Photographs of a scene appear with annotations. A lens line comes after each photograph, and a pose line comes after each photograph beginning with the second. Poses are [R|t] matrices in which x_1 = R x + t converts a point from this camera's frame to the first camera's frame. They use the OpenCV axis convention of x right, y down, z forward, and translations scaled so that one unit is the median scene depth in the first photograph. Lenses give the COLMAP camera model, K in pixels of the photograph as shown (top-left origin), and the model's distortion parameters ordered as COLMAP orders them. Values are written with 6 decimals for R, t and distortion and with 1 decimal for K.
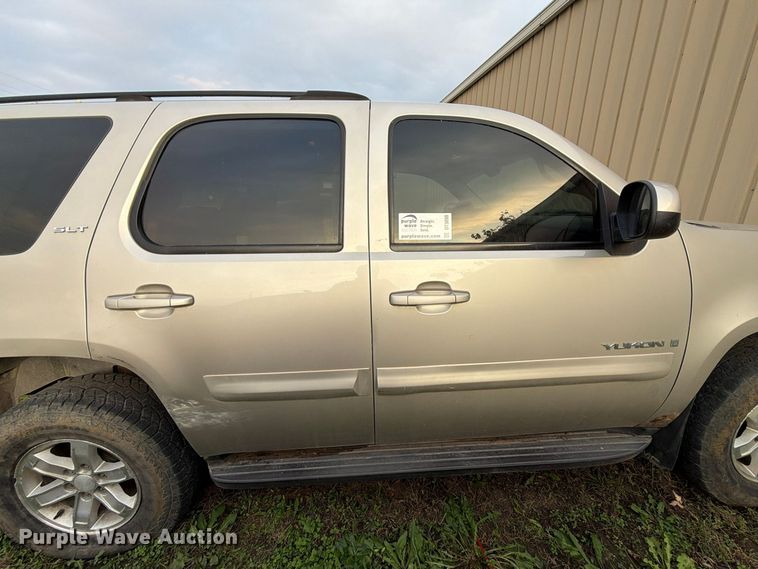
lens RADIAL K [[298.9, 0, 378.9], [0, 298.9, 288.0], [0, 0, 1]] dist [0.000060, 0.000117]
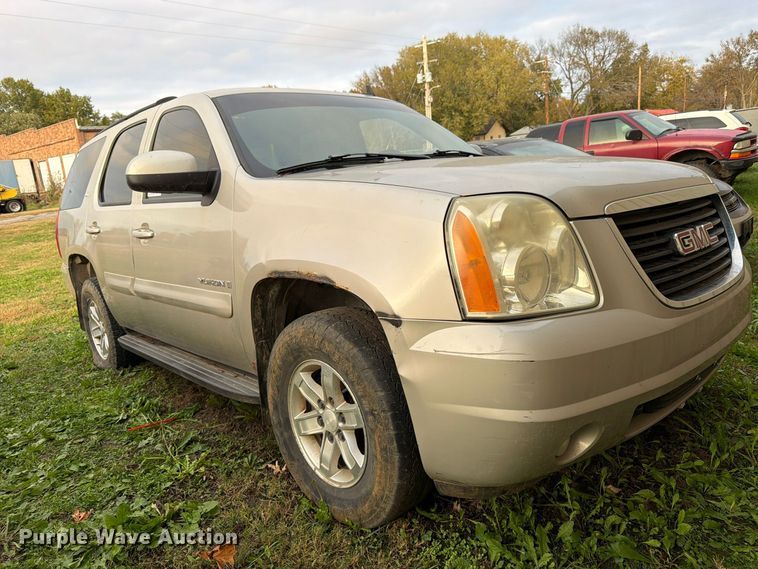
lens RADIAL K [[539.1, 0, 379.0], [0, 539.1, 284.5], [0, 0, 1]] dist [0.008432, -0.011711]
pose [[0.635567, 0.104663, -0.764918, 2.882928], [-0.112245, 0.992768, 0.042576, 0.035174], [0.763842, 0.058799, 0.642719, 0.138148]]
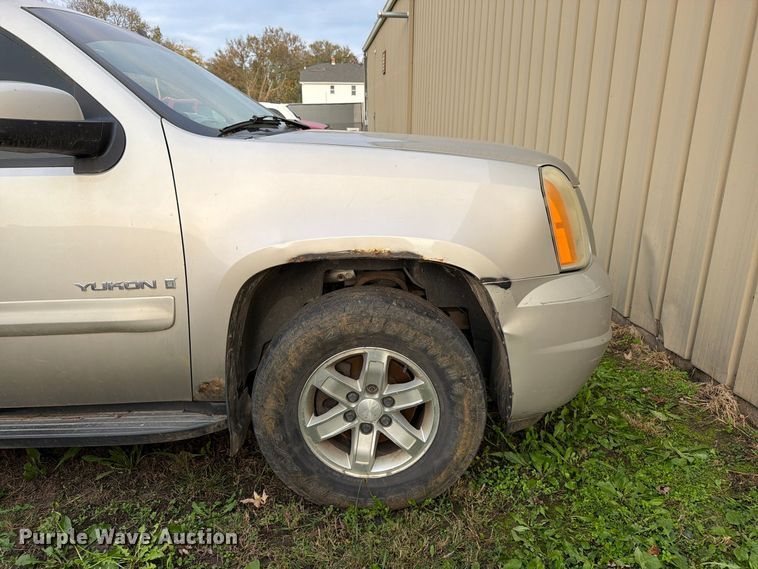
lens RADIAL K [[535.2, 0, 379.0], [0, 535.2, 284.5], [0, 0, 1]] dist [0.036124, -0.045304]
pose [[0.997989, 0.006012, -0.063101, 1.645101], [-0.004382, 0.999654, 0.025942, 0.146127], [0.063235, -0.025614, 0.997670, -0.406019]]
